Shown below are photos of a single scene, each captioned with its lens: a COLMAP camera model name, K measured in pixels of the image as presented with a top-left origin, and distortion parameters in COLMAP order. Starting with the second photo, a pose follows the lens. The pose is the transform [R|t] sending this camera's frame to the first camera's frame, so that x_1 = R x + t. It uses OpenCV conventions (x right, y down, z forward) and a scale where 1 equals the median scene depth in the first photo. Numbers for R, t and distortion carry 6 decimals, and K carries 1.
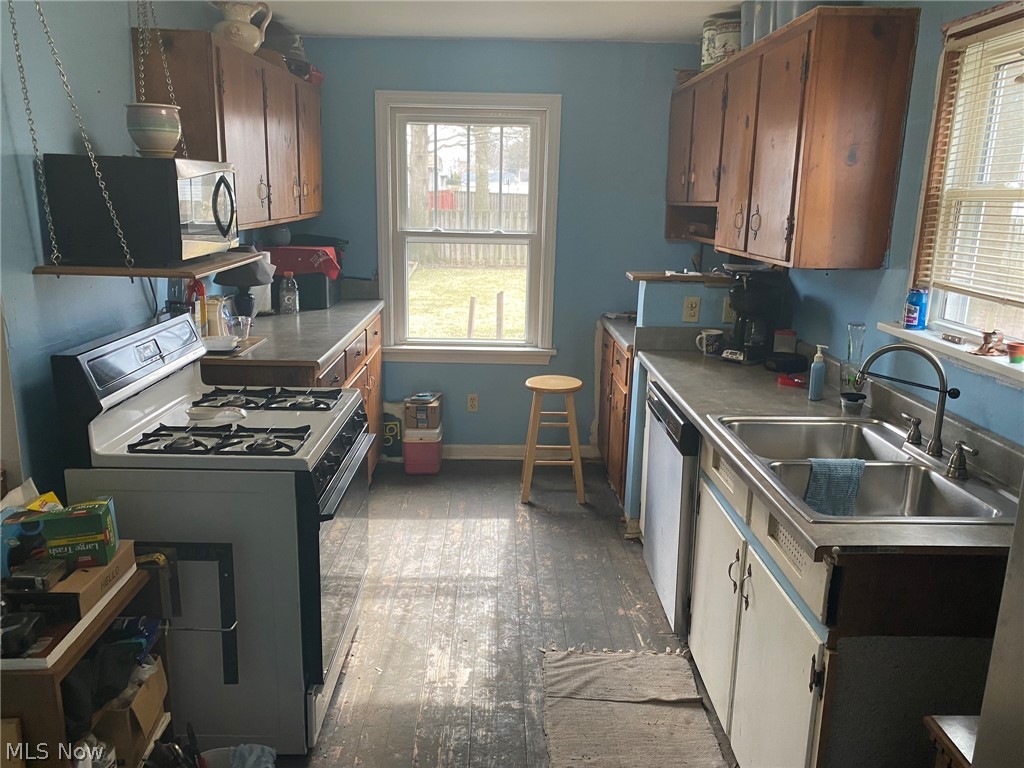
lens RADIAL K [[782.0, 0, 517.6], [0, 782.0, 385.2], [0, 0, 1]] dist [0.044213, -0.050118]
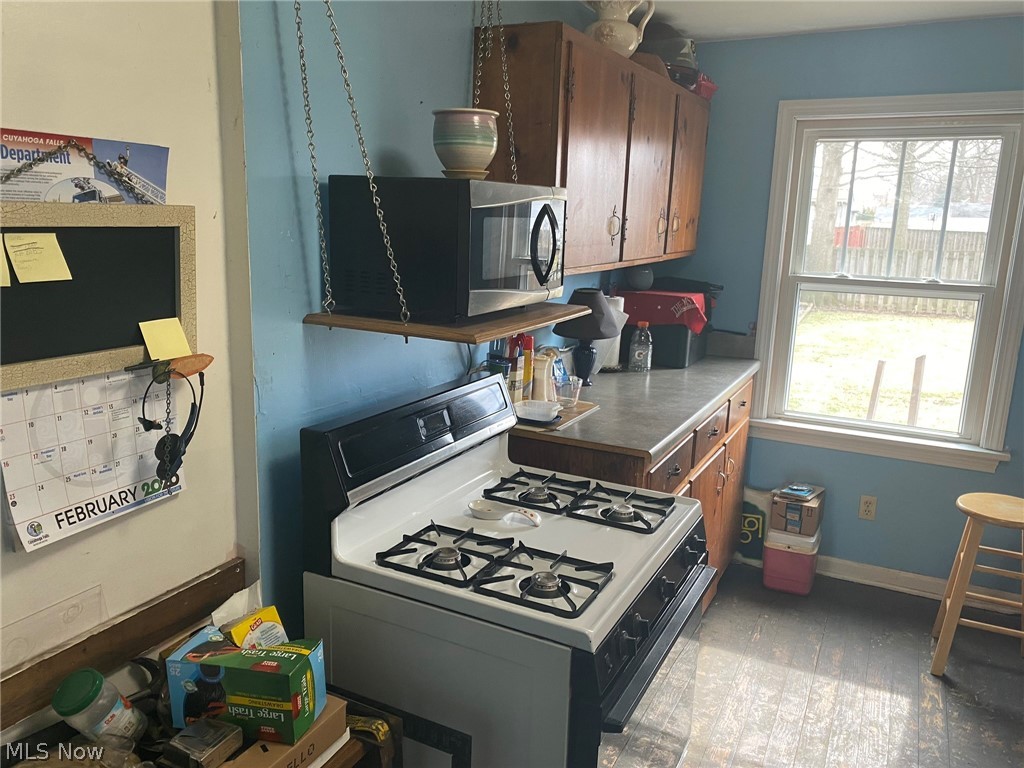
lens RADIAL K [[782.0, 0, 513.2], [0, 782.0, 379.9], [0, 0, 1]] dist [0.044213, -0.050118]
pose [[0.882003, 0.098014, -0.460939, -0.029340], [-0.121093, 0.992426, -0.020680, -0.056341], [0.455421, 0.074056, 0.887191, 0.236340]]
